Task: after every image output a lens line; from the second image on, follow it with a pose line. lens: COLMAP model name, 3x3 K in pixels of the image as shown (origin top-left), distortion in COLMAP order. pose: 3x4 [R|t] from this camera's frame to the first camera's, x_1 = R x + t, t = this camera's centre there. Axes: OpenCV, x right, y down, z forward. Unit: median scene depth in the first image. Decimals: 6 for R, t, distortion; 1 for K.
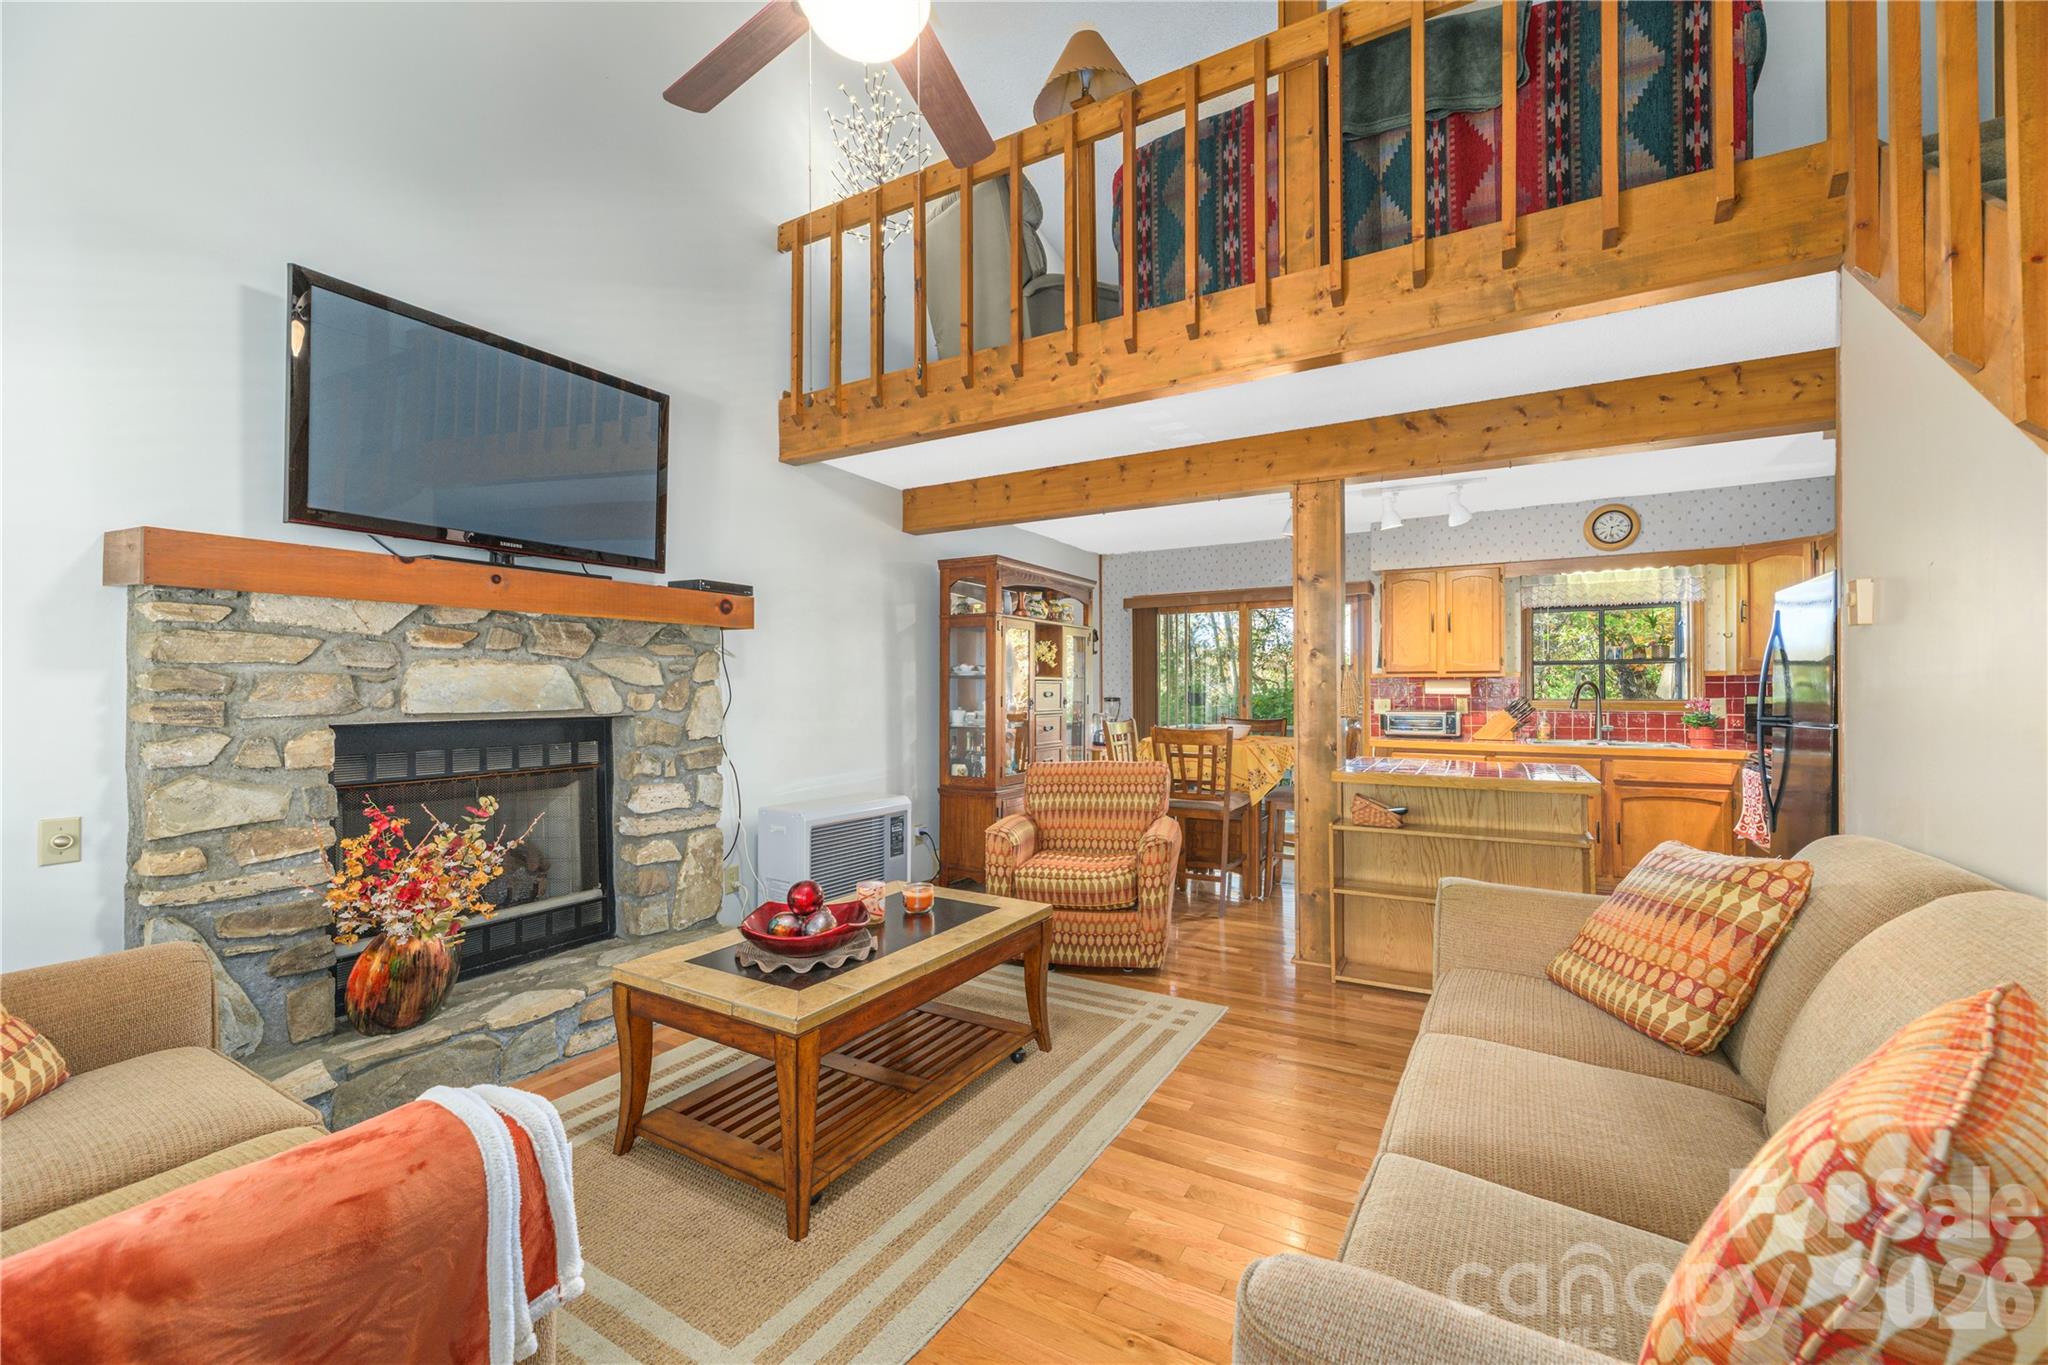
lens RADIAL K [[831.3, 0, 1024.8], [0, 831.3, 689.6], [0, 0, 1]] dist [-0.003627, -0.000146]
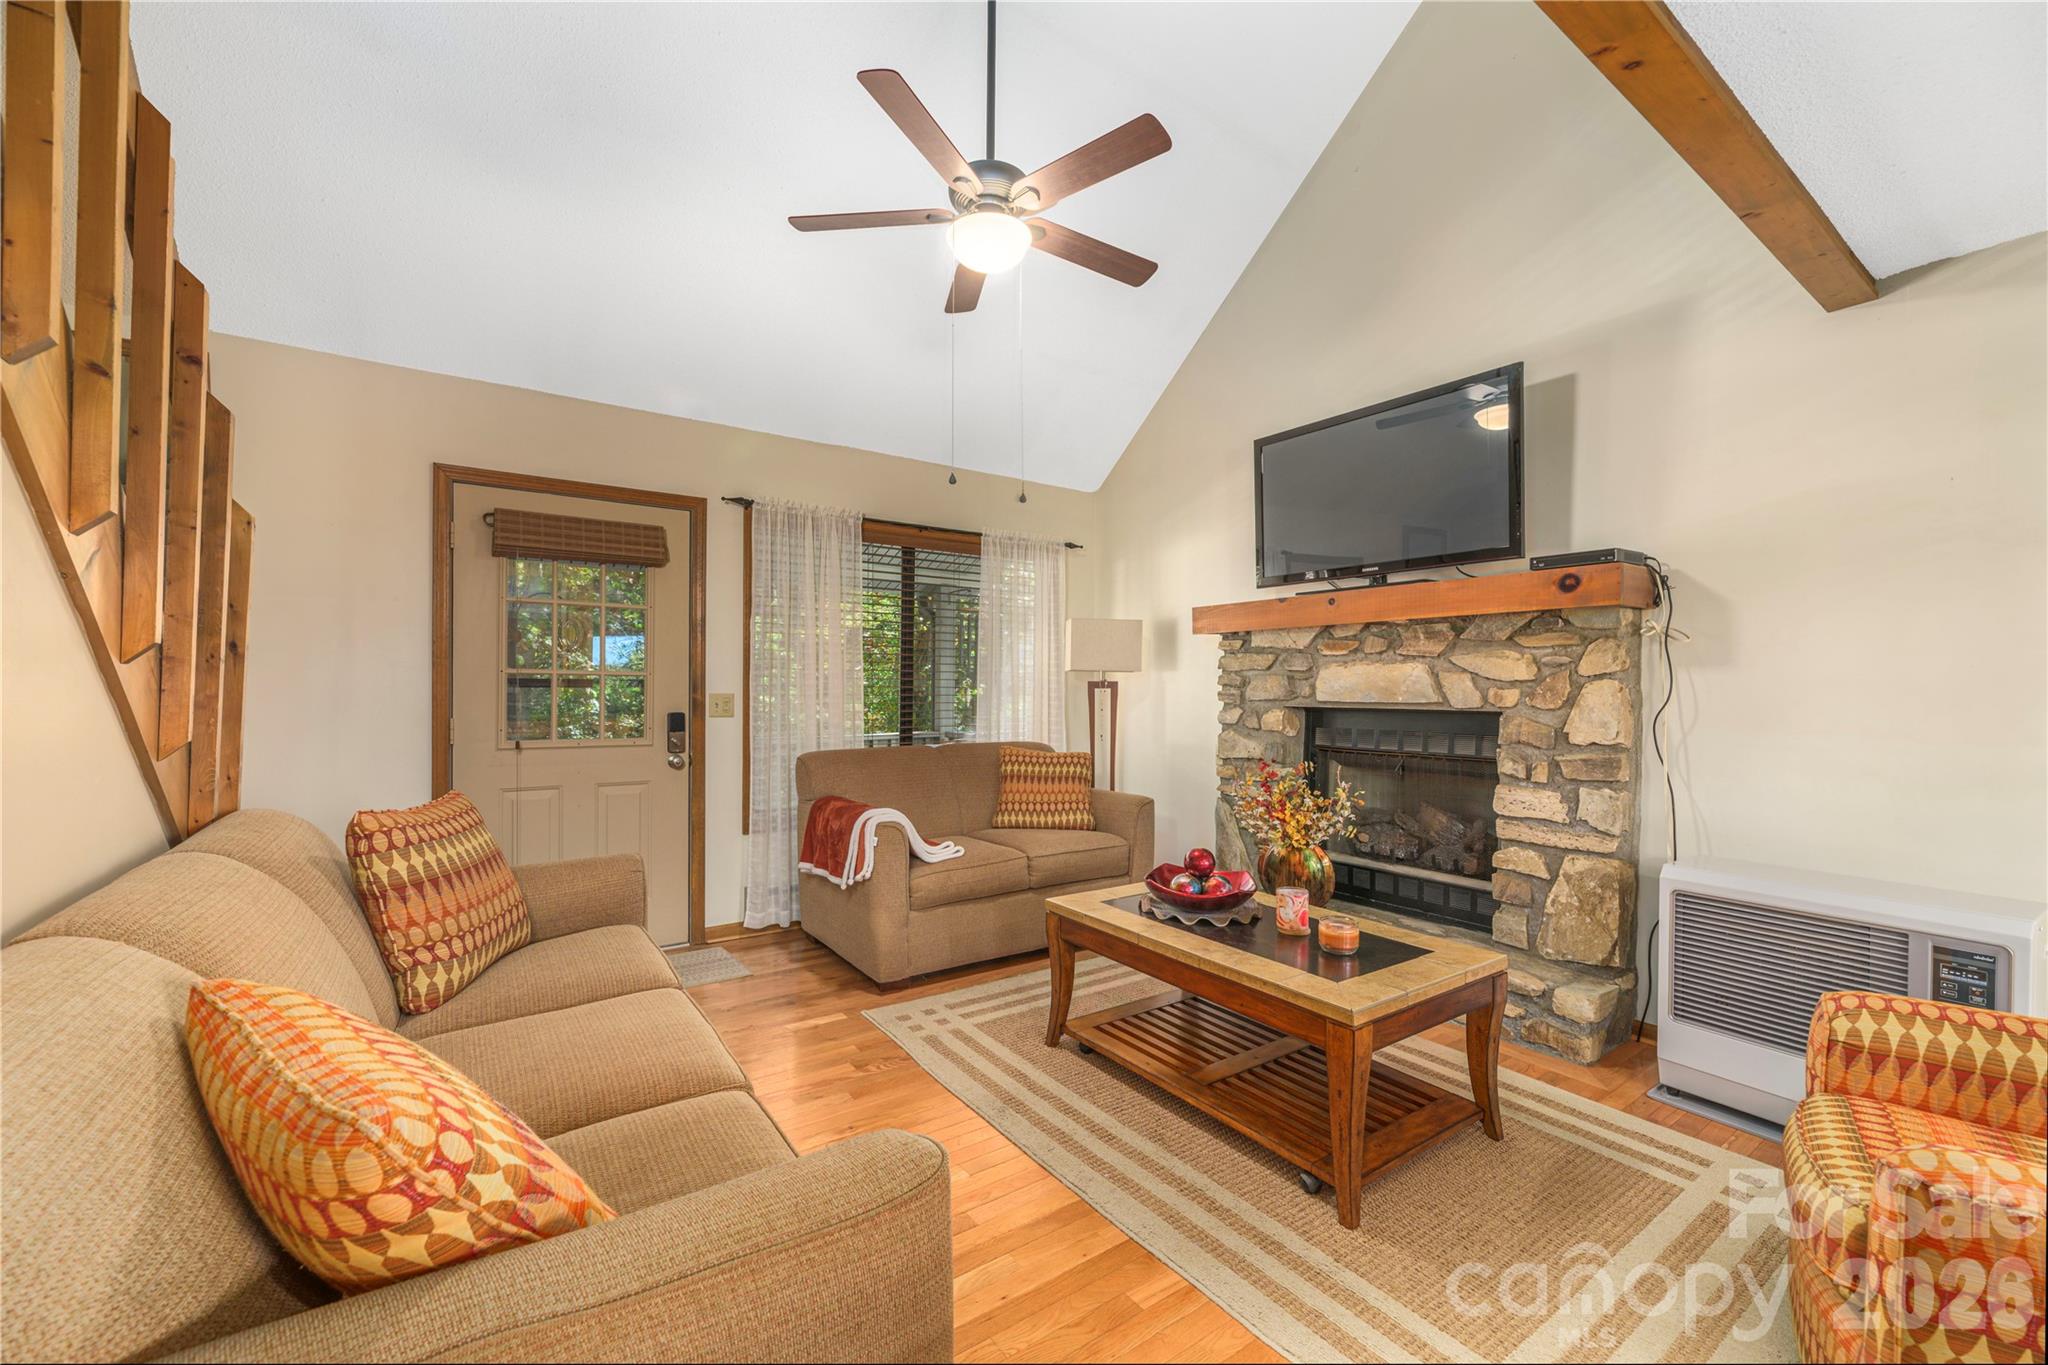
lens RADIAL K [[831.3, 0, 1024.8], [0, 831.3, 689.6], [0, 0, 1]] dist [-0.003627, -0.000146]
pose [[-0.415892, 0.003832, -0.909406, 0.660333], [-0.002139, 0.999984, 0.005191, 0.001899], [0.909411, 0.004104, -0.415877, 0.933241]]
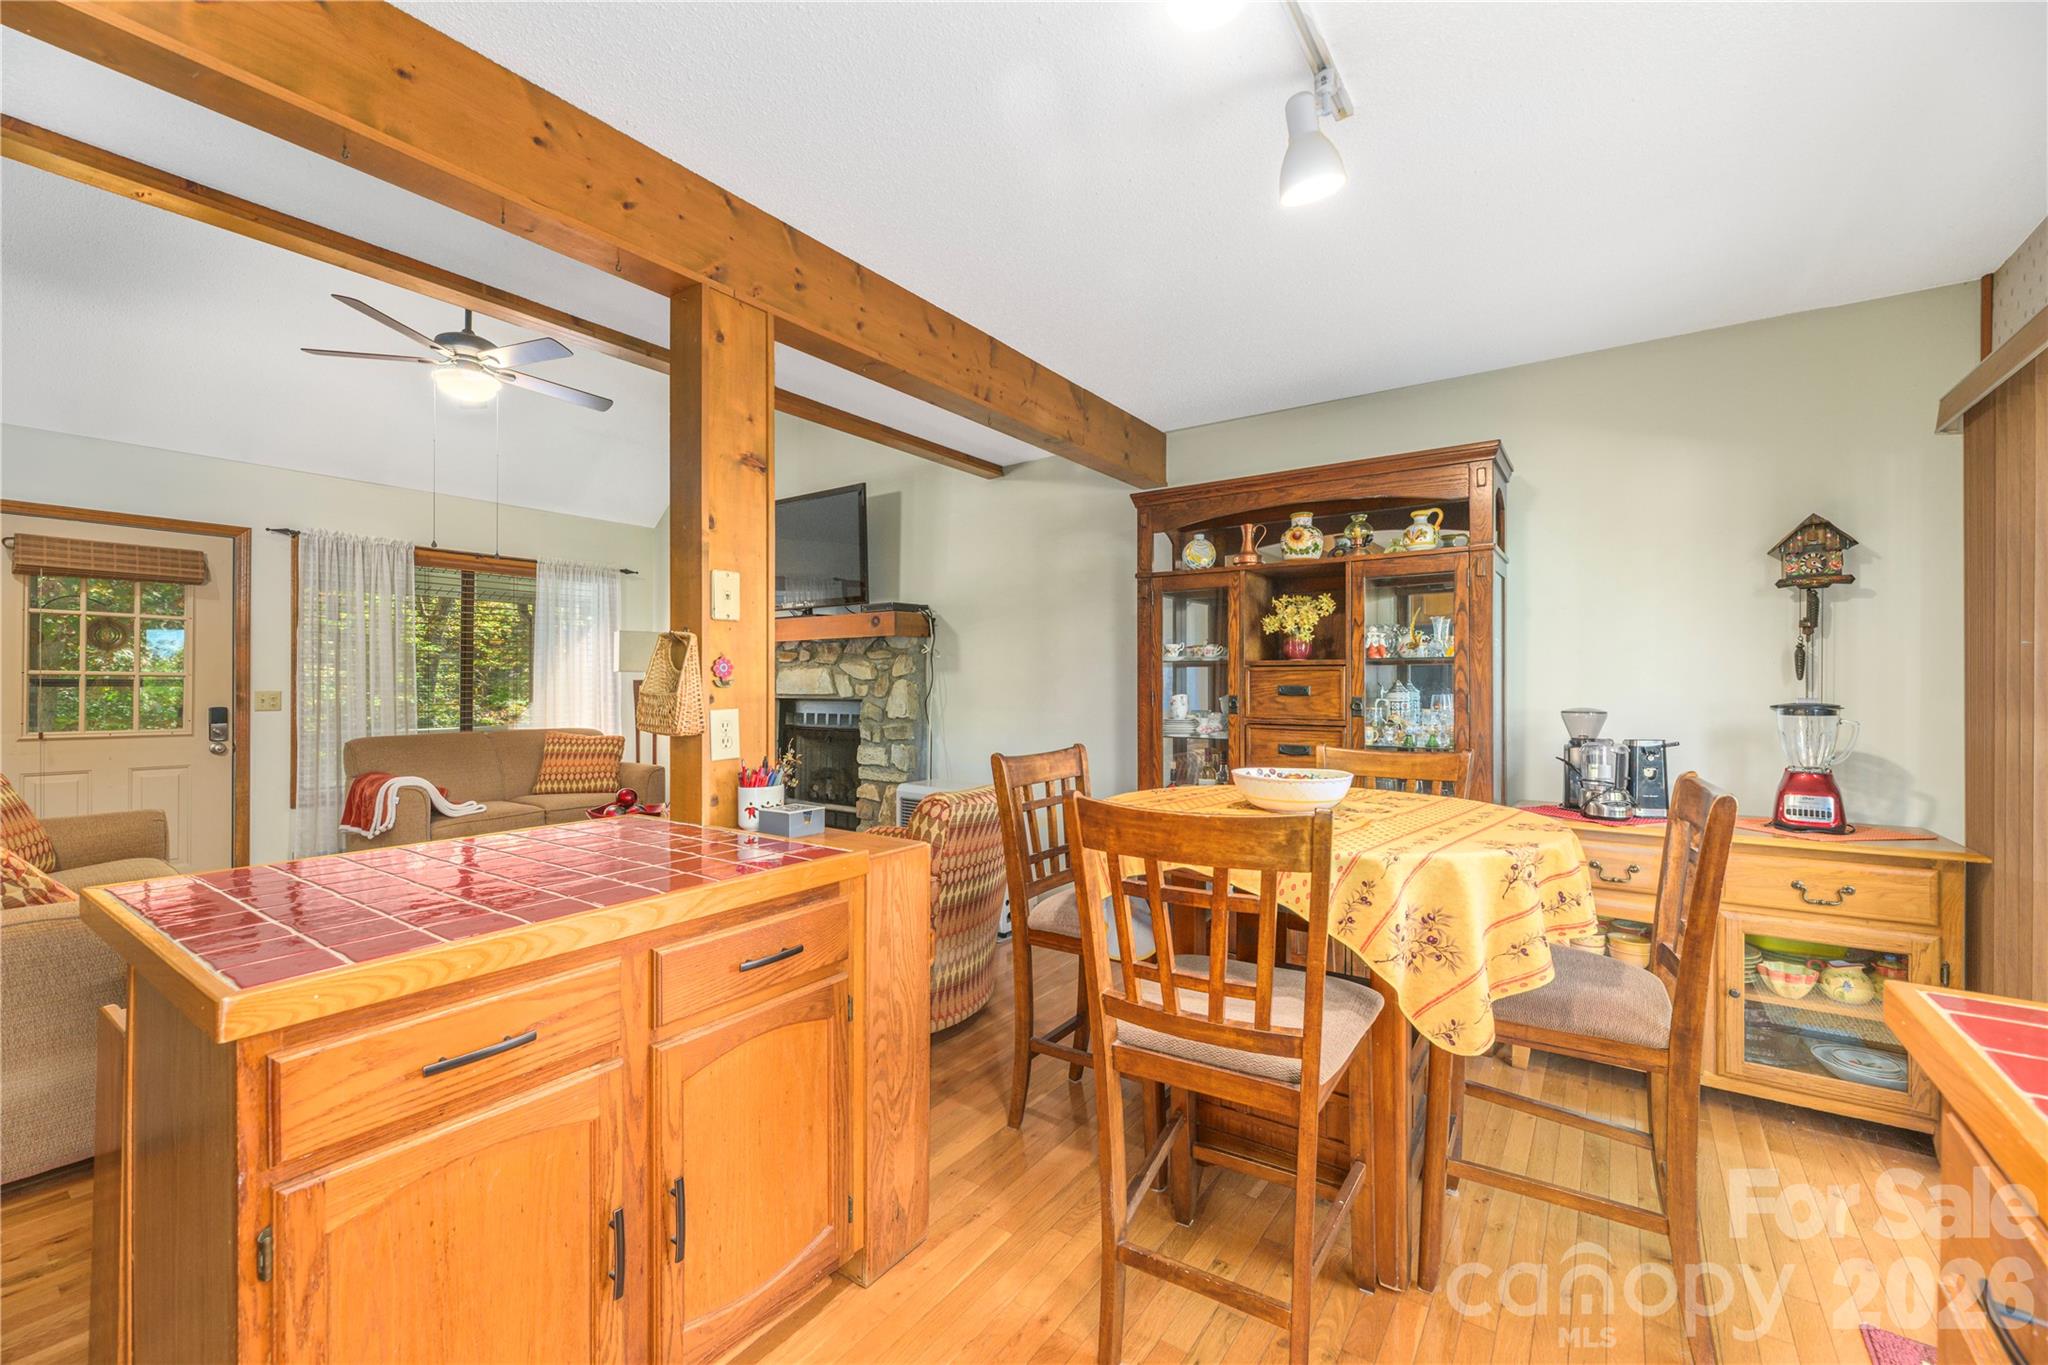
lens RADIAL K [[828.3, 0, 1024.0], [0, 828.3, 682.5], [0, 0, 1]] dist [-0.000107, 0.000479]
pose [[-0.102849, -0.000020, -0.994697, 1.060684], [0.000317, 1.000000, -0.000053, 0.000311], [0.994697, -0.000321, -0.102849, 1.512409]]
